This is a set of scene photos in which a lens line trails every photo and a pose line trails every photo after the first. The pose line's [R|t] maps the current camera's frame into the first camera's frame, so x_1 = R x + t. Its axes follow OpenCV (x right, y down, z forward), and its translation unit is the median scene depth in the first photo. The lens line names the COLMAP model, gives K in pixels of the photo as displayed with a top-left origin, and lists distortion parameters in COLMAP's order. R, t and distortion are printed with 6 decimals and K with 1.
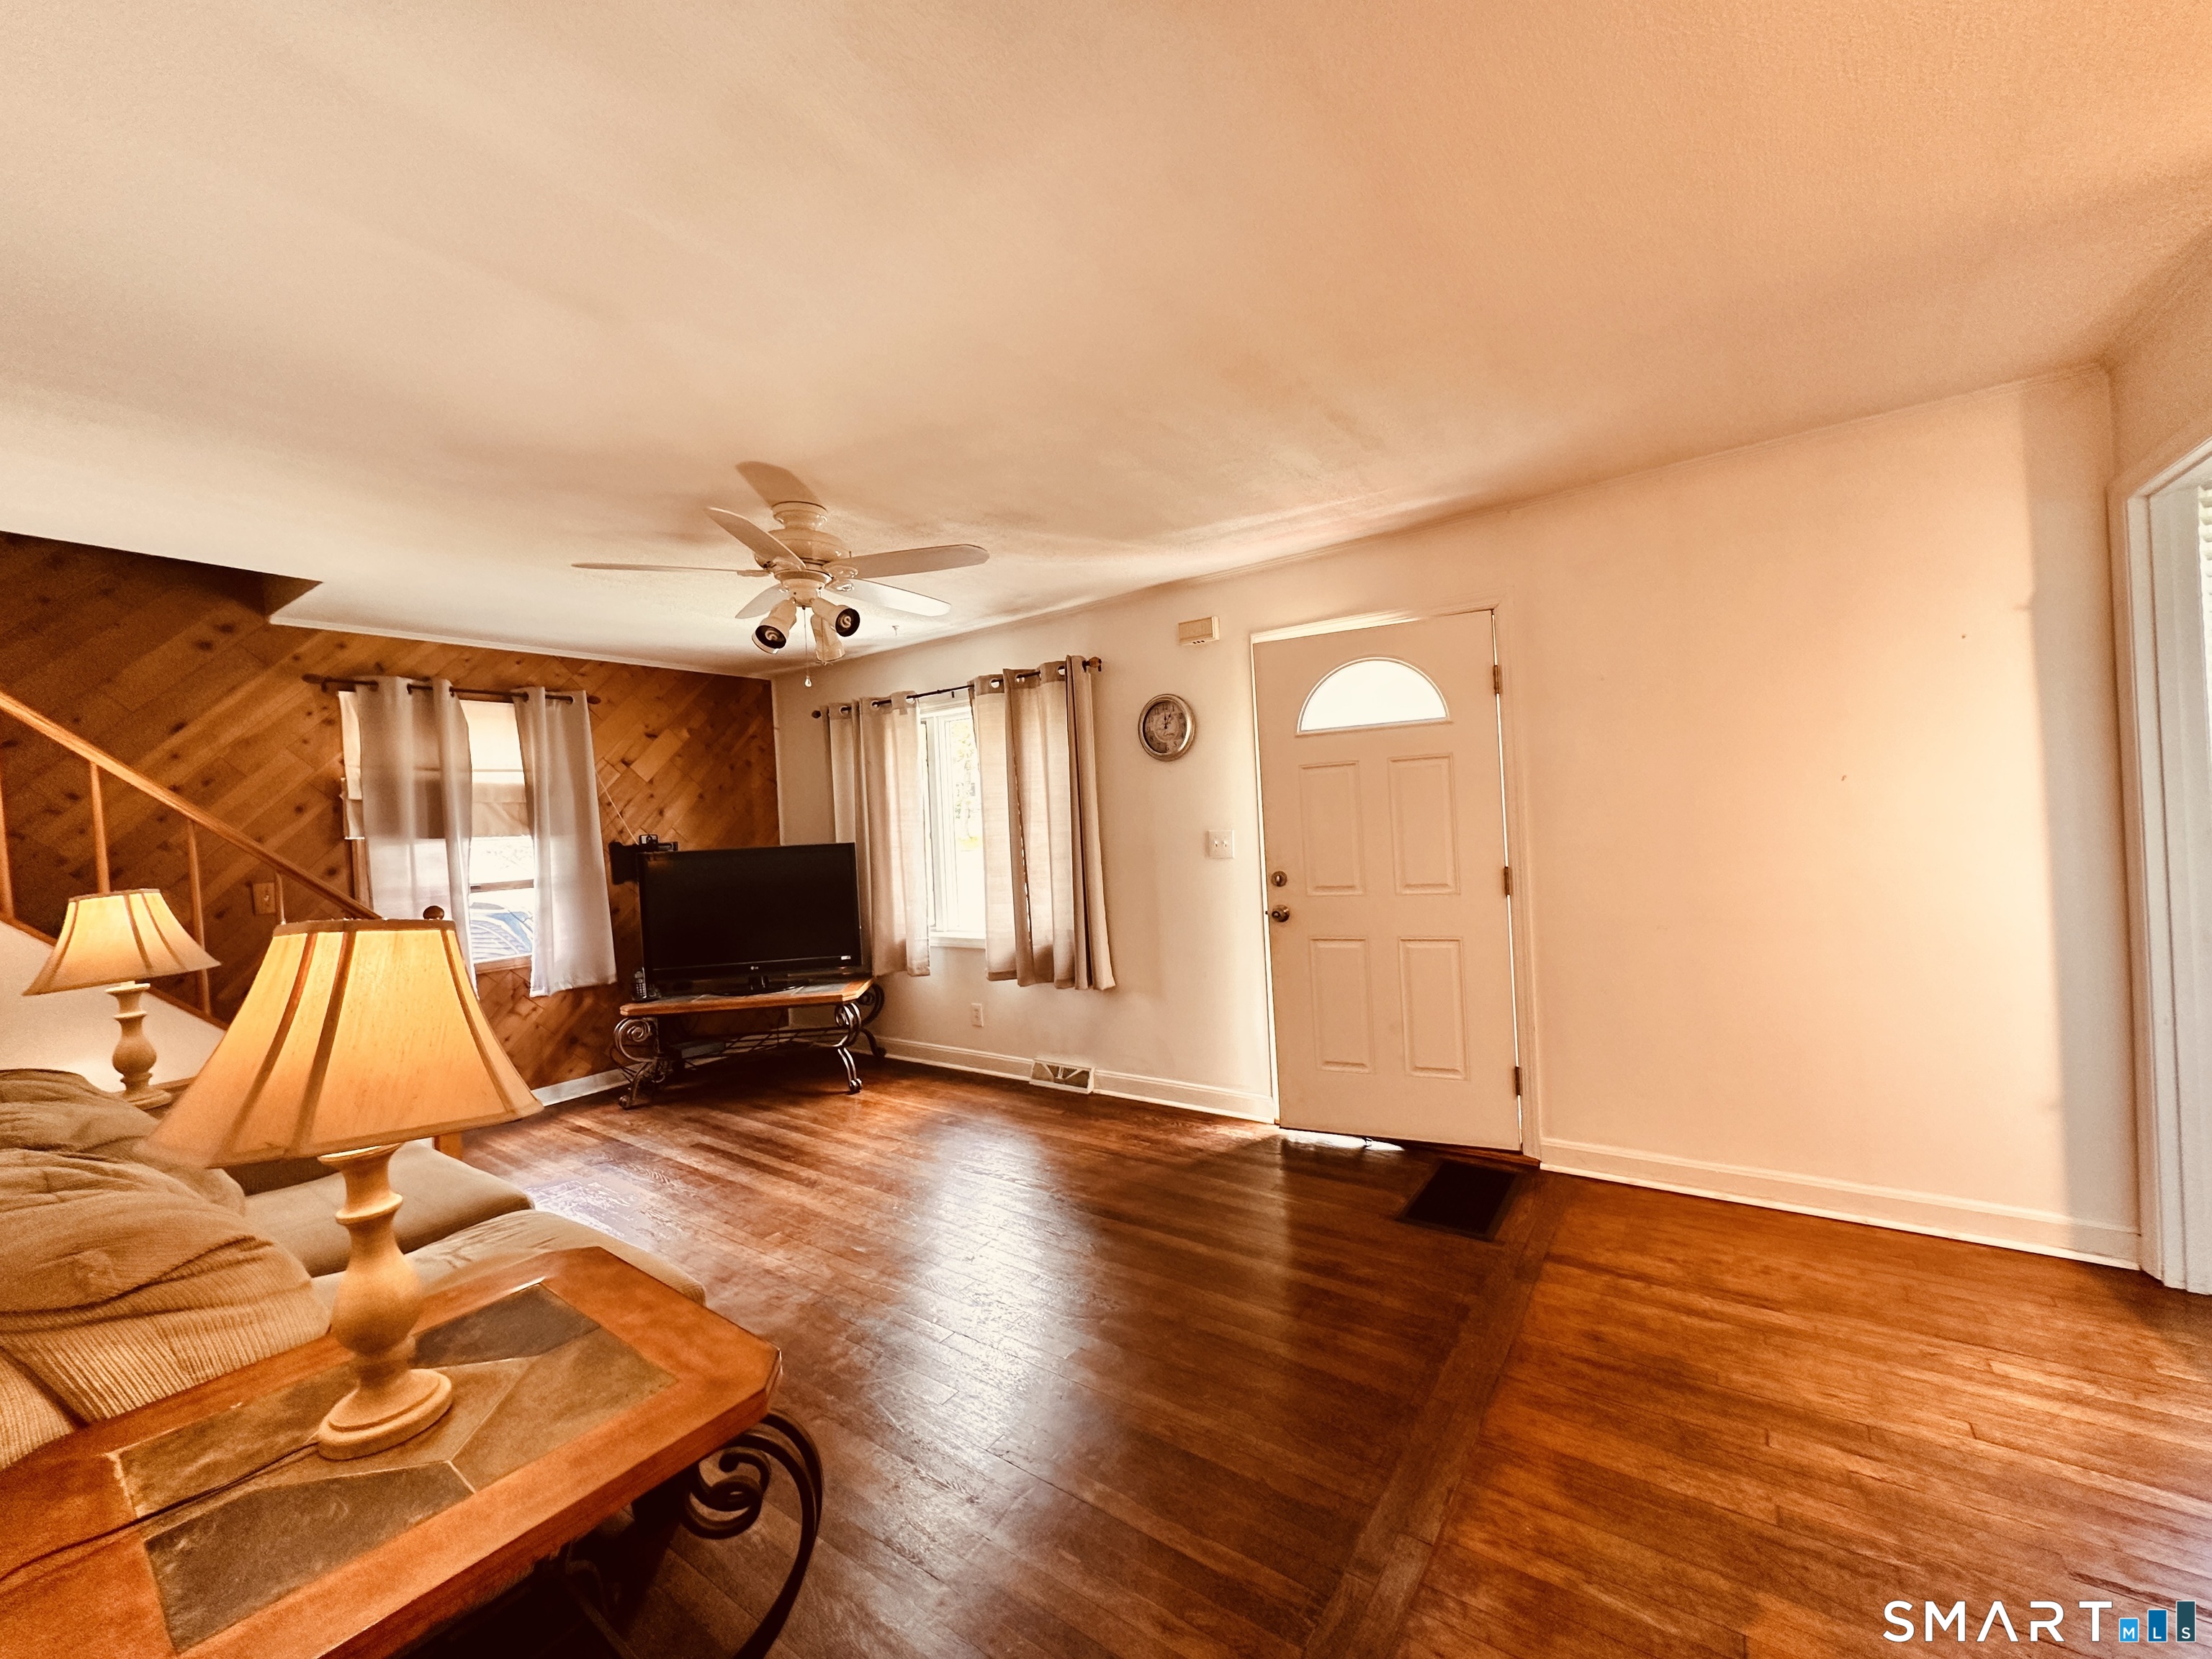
lens RADIAL K [[879.9, 0, 1106.0], [0, 879.9, 829.5], [0, 0, 1]] dist [-0.002213, 0.000197]
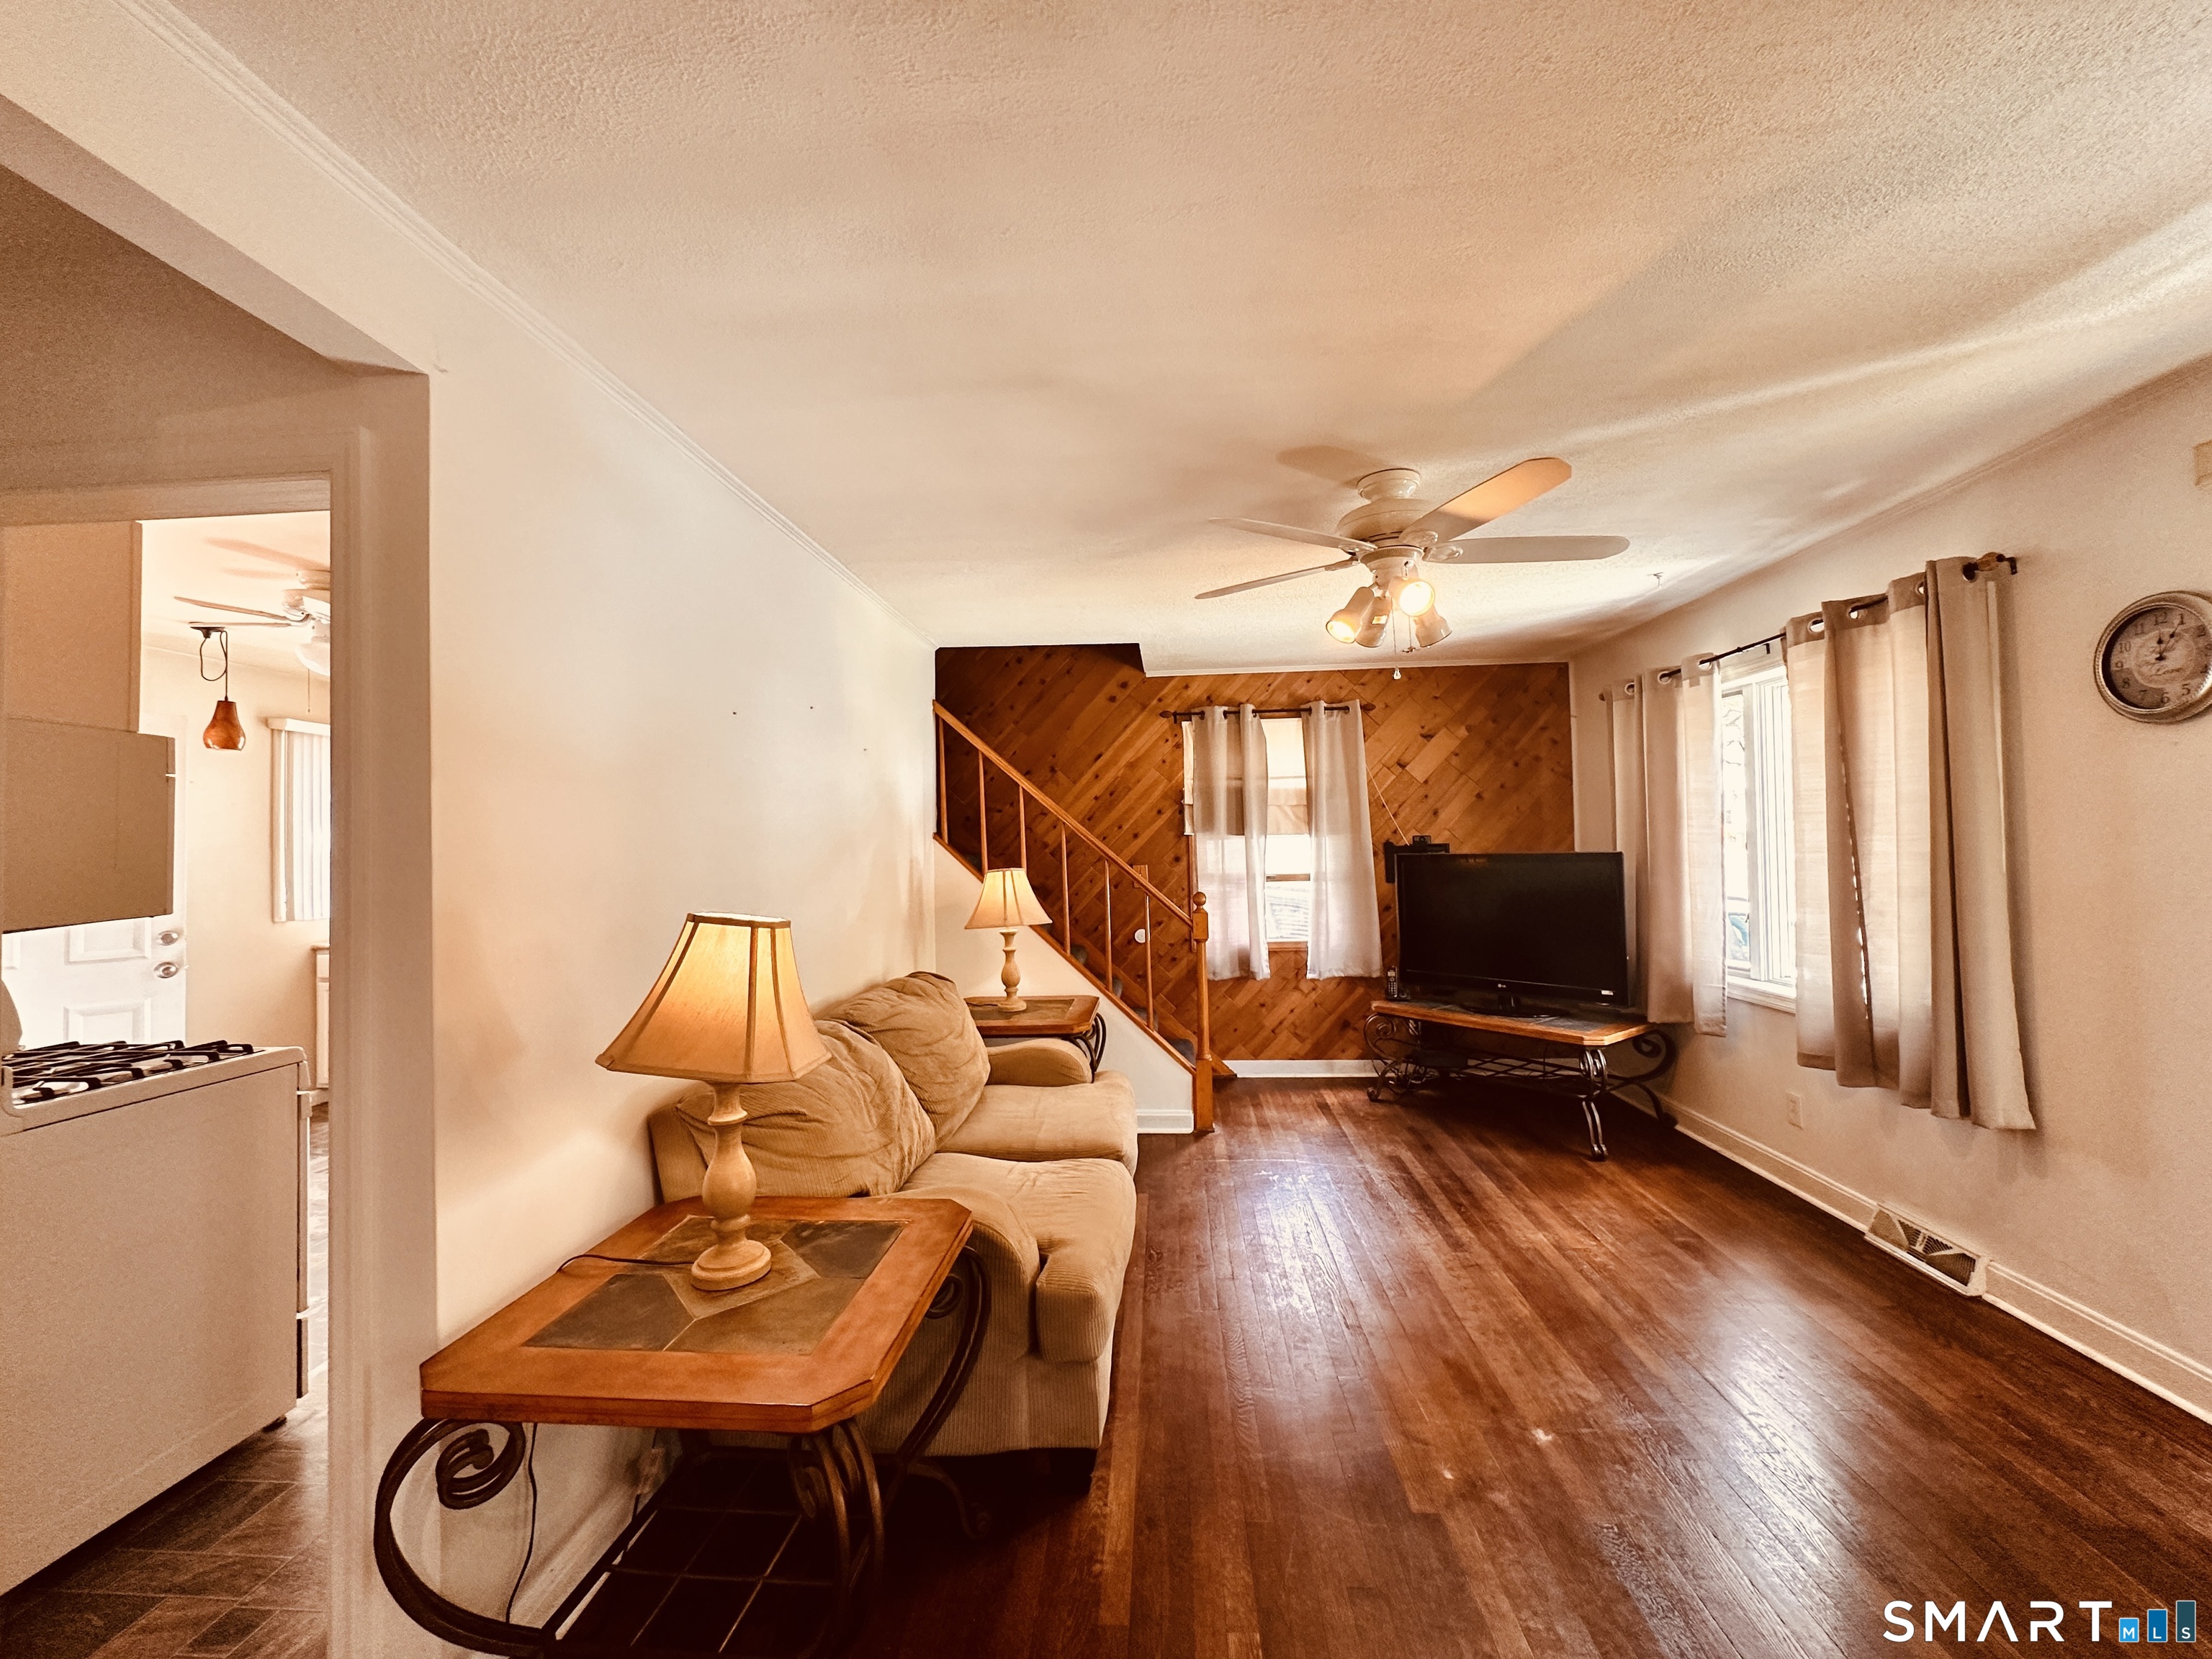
lens RADIAL K [[882.7, 0, 1106.0], [0, 882.7, 829.5], [0, 0, 1]] dist [-0.003205, 0.000954]
pose [[0.522314, 0.021623, -0.852479, 0.174067], [-0.011326, 0.999766, 0.018419, -0.017619], [0.852678, 0.000035, 0.522437, 0.194131]]
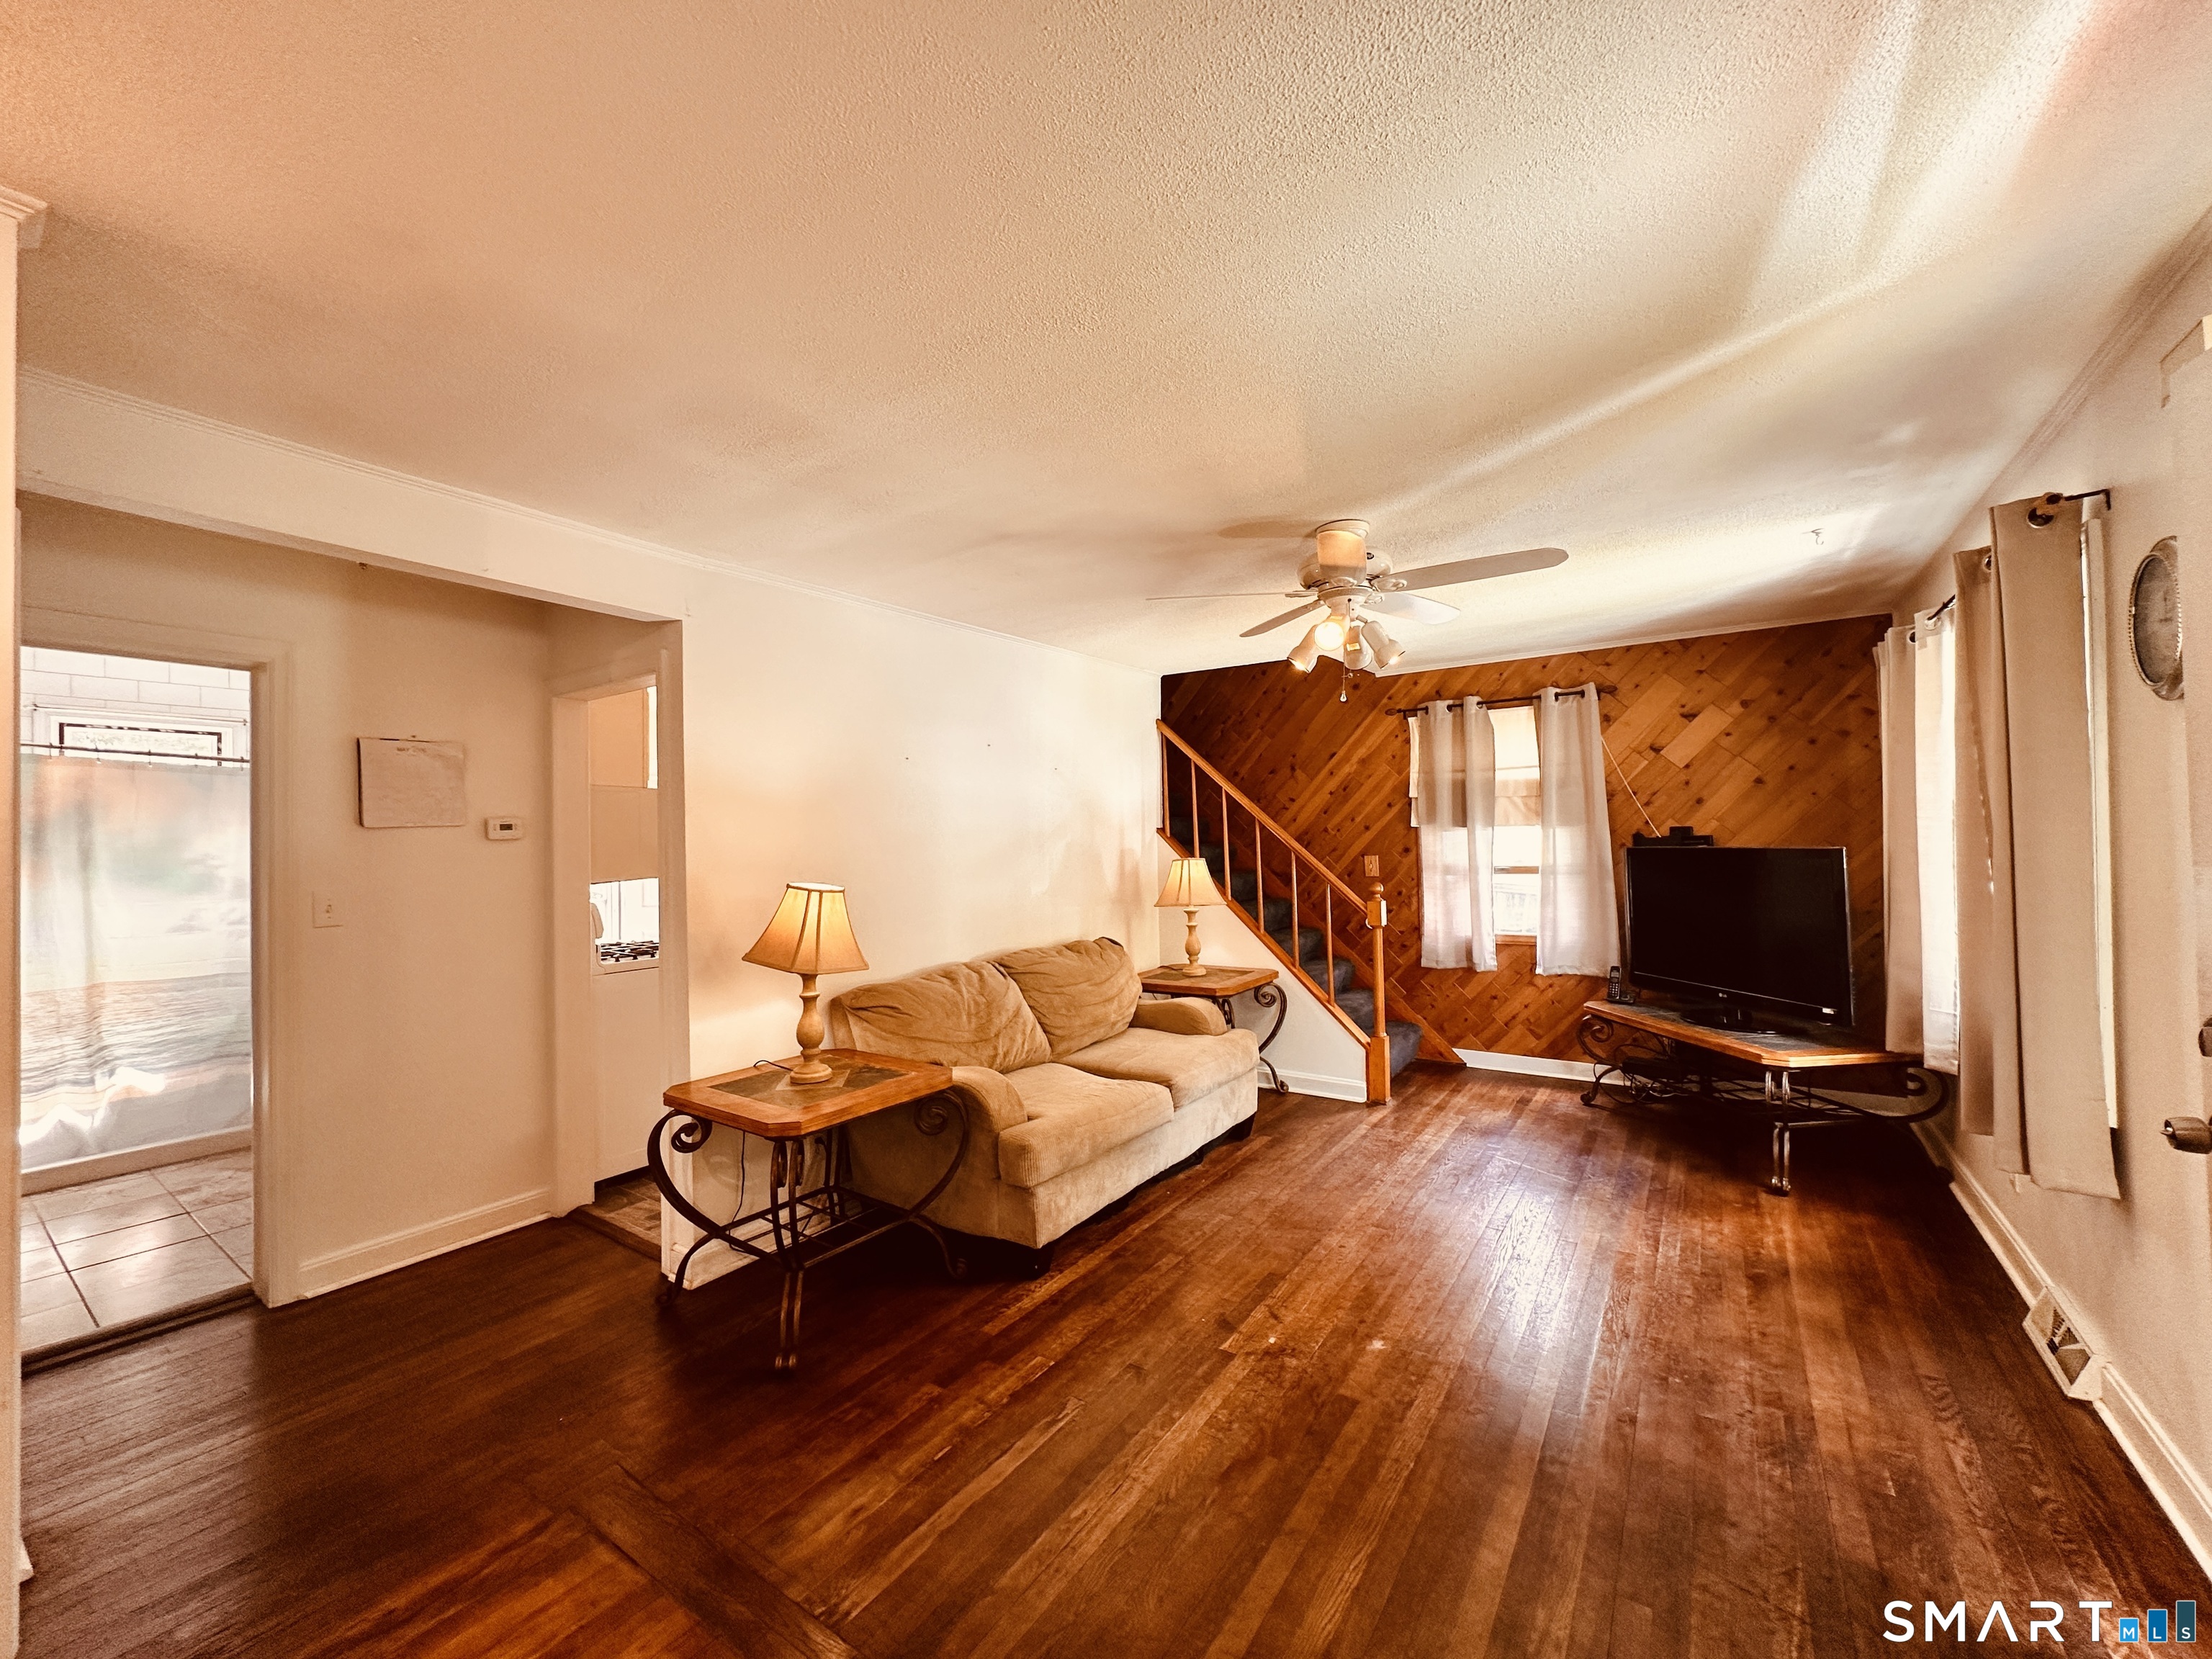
lens RADIAL K [[888.8, 0, 1106.0], [0, 888.8, 829.5], [0, 0, 1]] dist [0.000974, 0.000109]
pose [[0.012956, 0.036563, -0.999247, 0.449705], [0.012920, 0.999242, 0.036730, -0.037118], [0.999833, -0.013386, 0.012474, 0.462415]]
